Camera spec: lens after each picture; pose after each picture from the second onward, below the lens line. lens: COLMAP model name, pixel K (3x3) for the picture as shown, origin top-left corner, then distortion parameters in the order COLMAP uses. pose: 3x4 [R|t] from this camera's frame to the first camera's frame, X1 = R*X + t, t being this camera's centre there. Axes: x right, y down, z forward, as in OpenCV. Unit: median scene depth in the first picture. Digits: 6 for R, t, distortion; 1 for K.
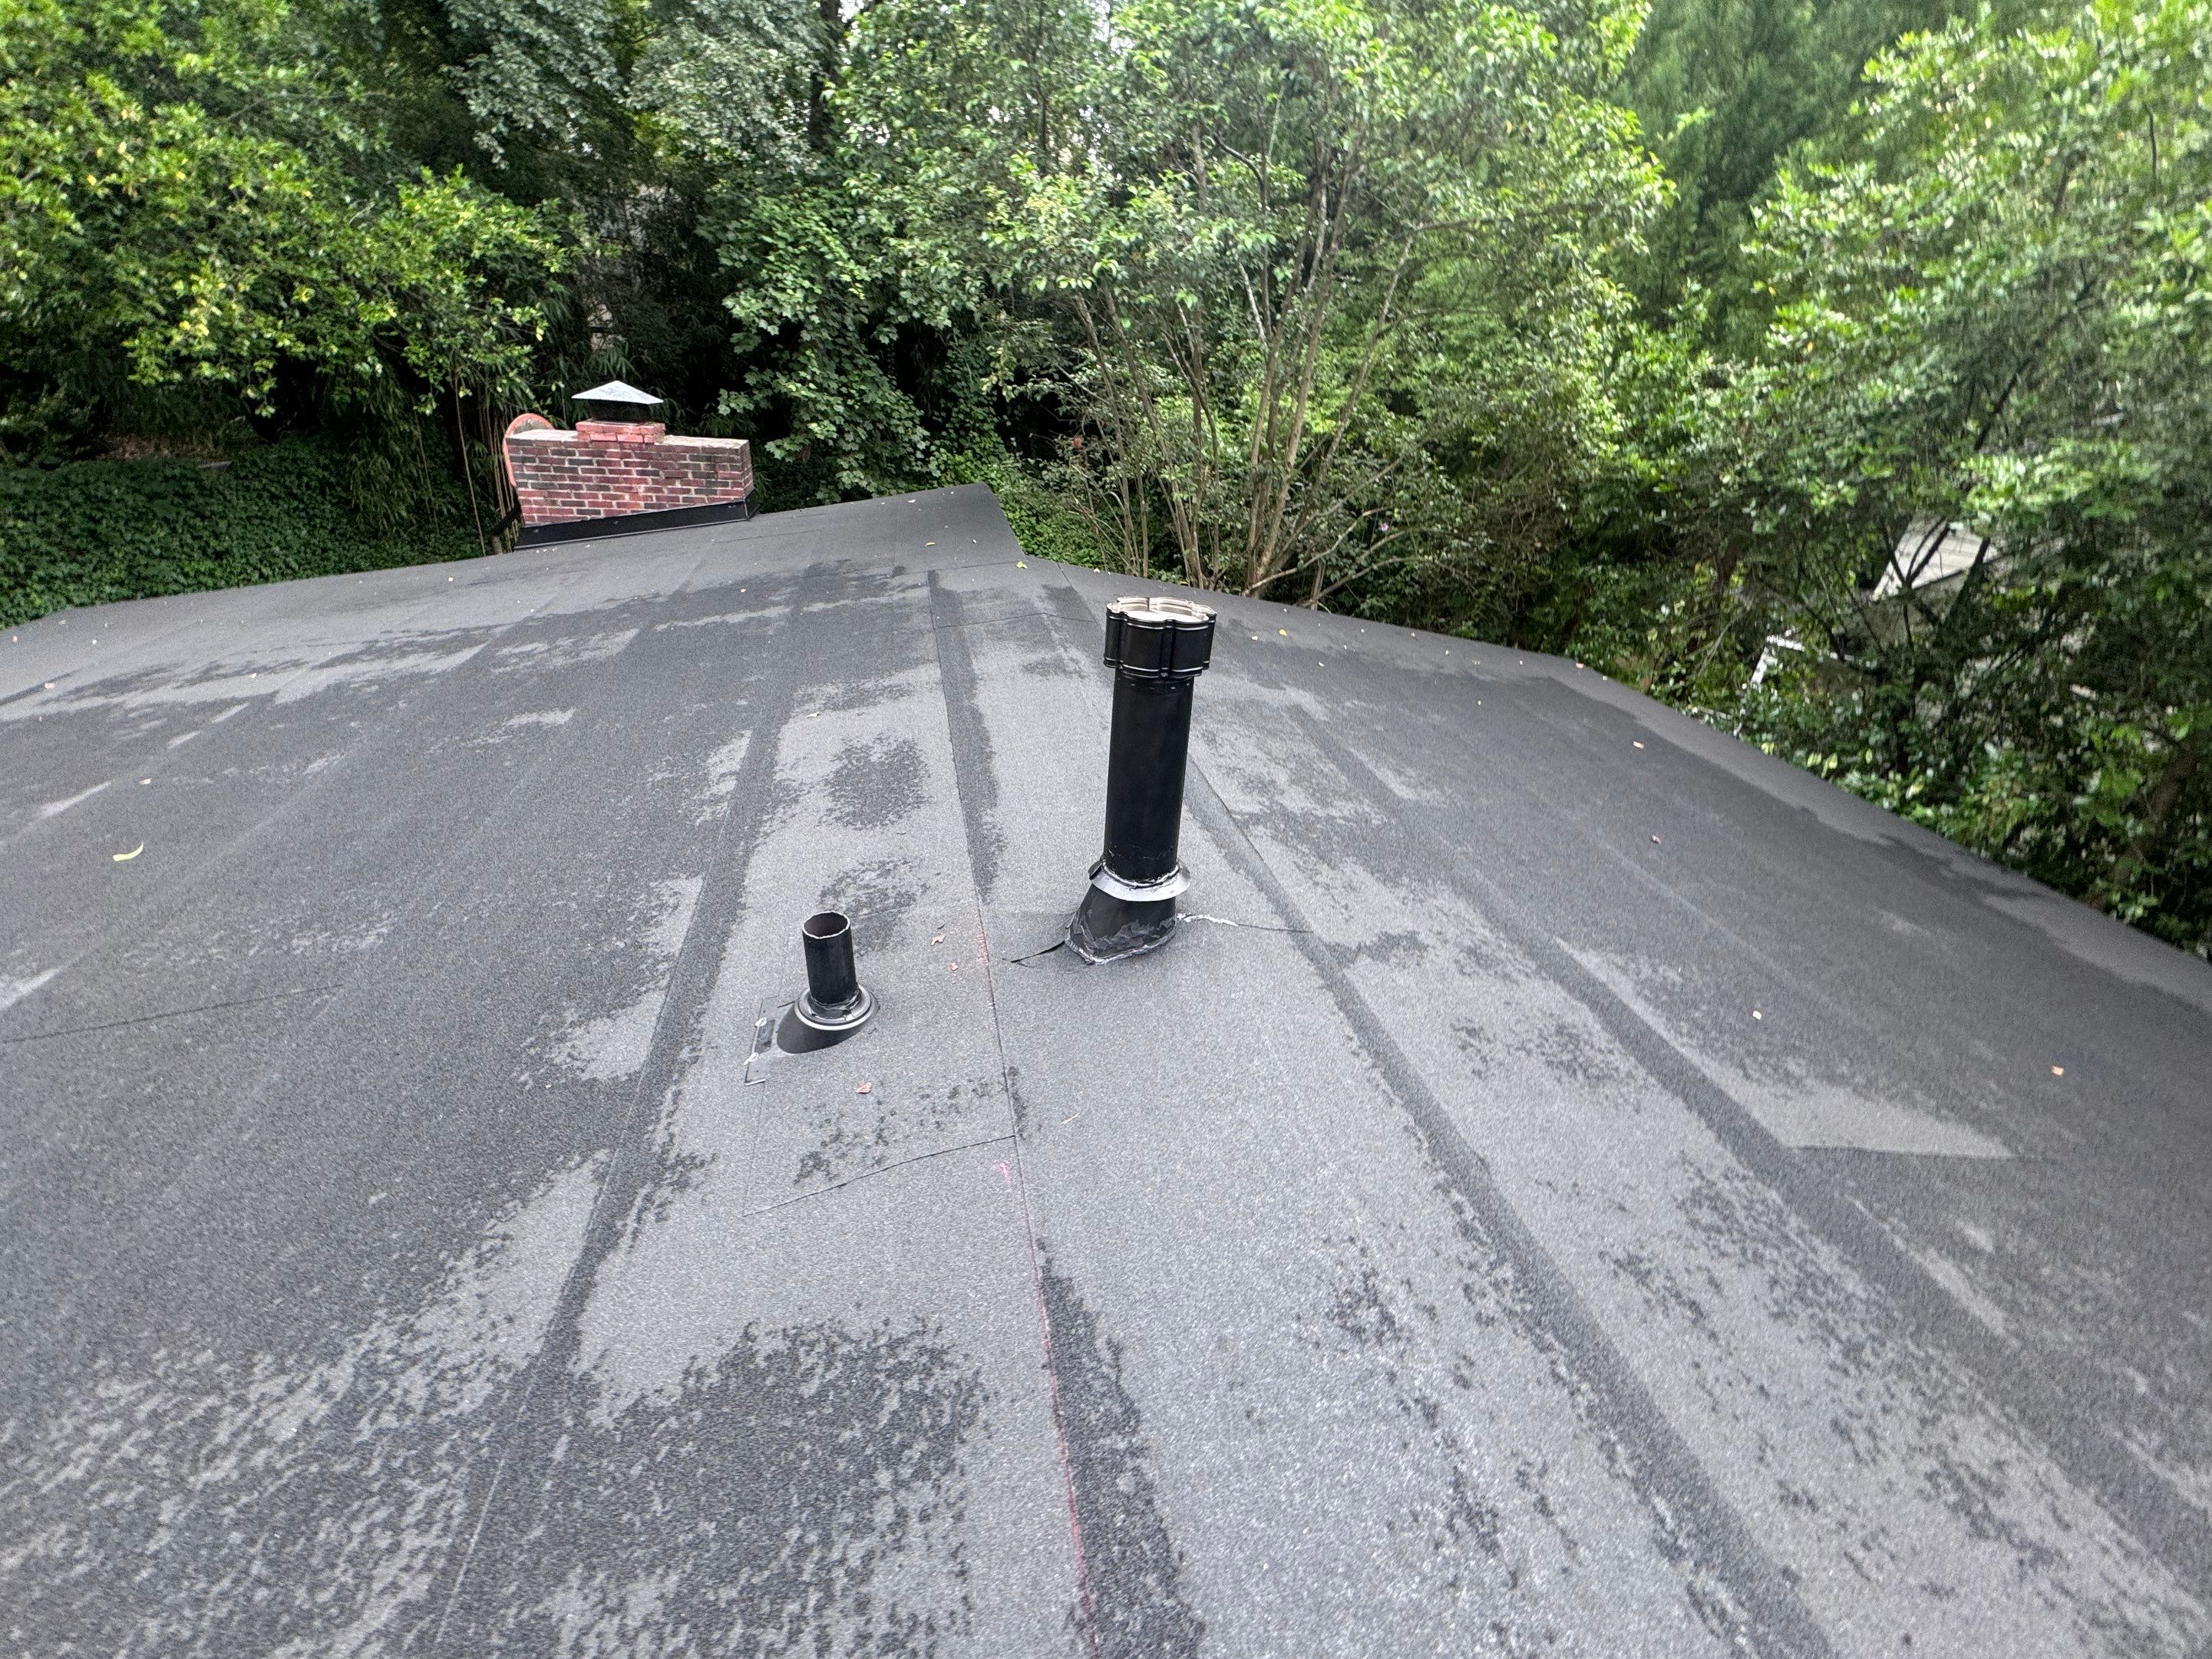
lens RADIAL K [[877.0, 0, 1101.0], [0, 877.0, 826.5], [0, 0, 1]] dist [-0.001549, 0.001037]
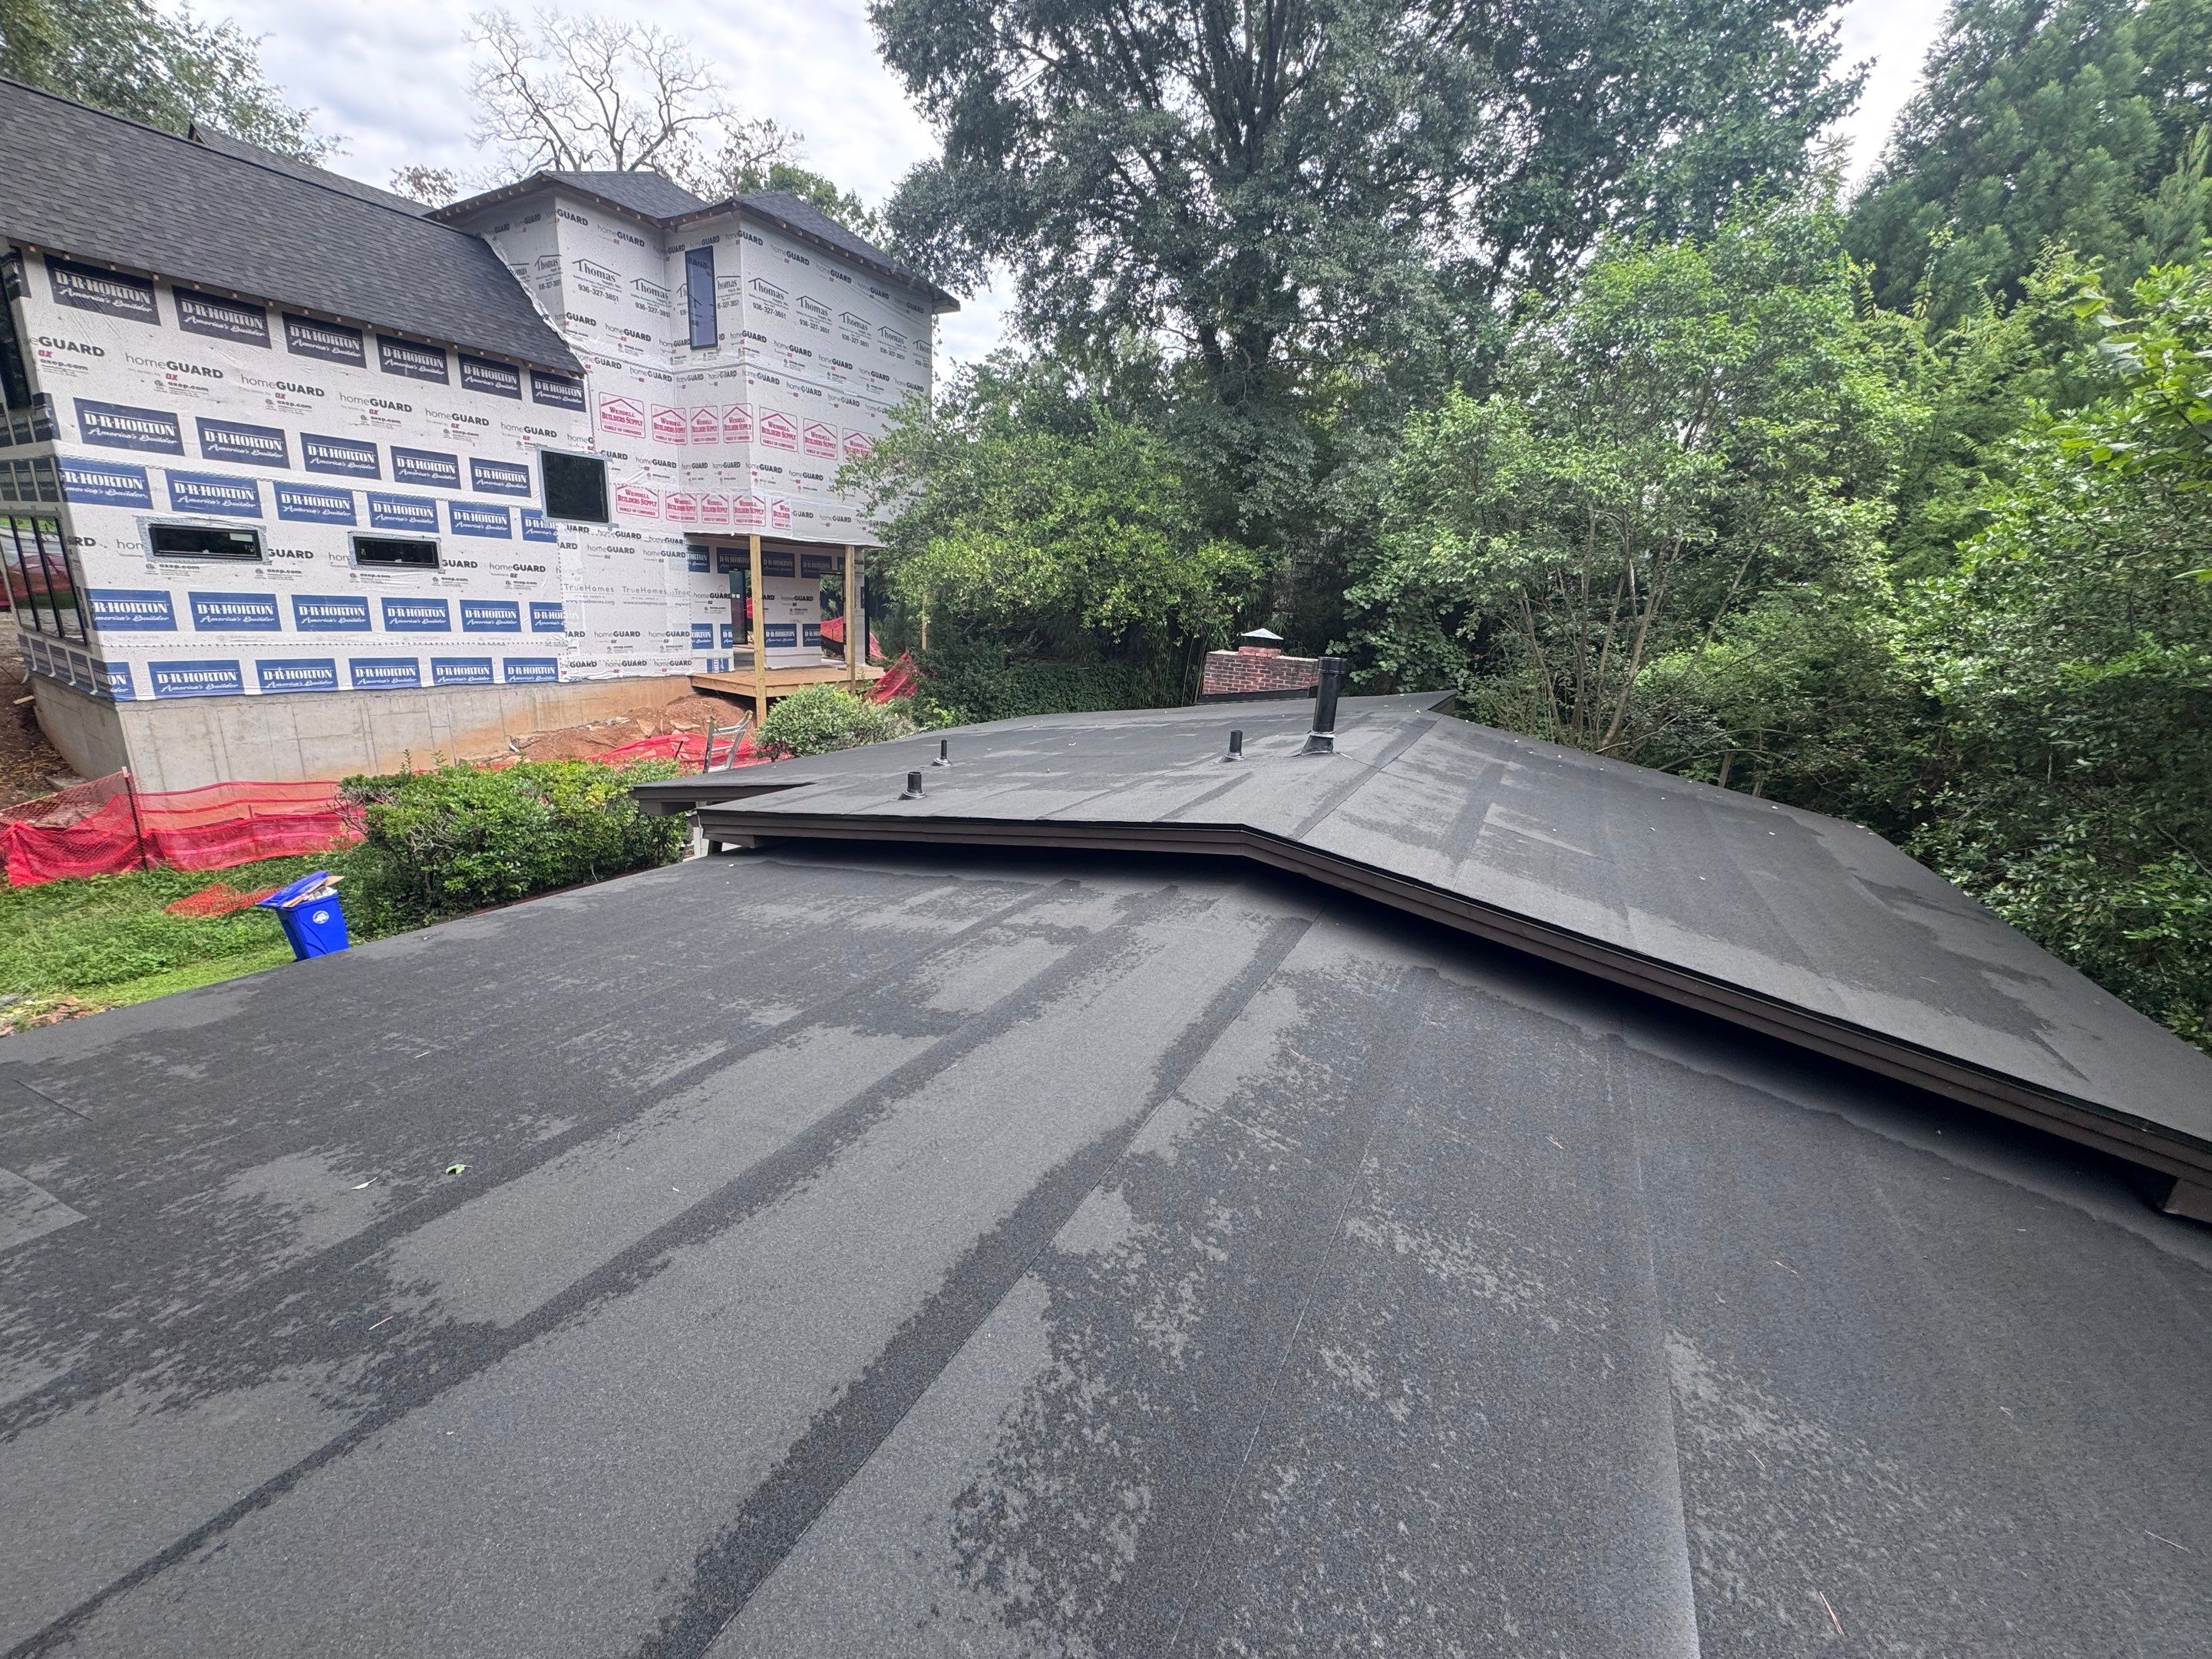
lens RADIAL K [[877.0, 0, 1108.5], [0, 877.0, 827.9], [0, 0, 1]] dist [-0.001549, 0.001037]
pose [[0.779978, 0.142452, -0.609379, 0.383252], [-0.303195, 0.937852, -0.168838, 0.304680], [0.547456, 0.316450, 0.774694, -0.500897]]
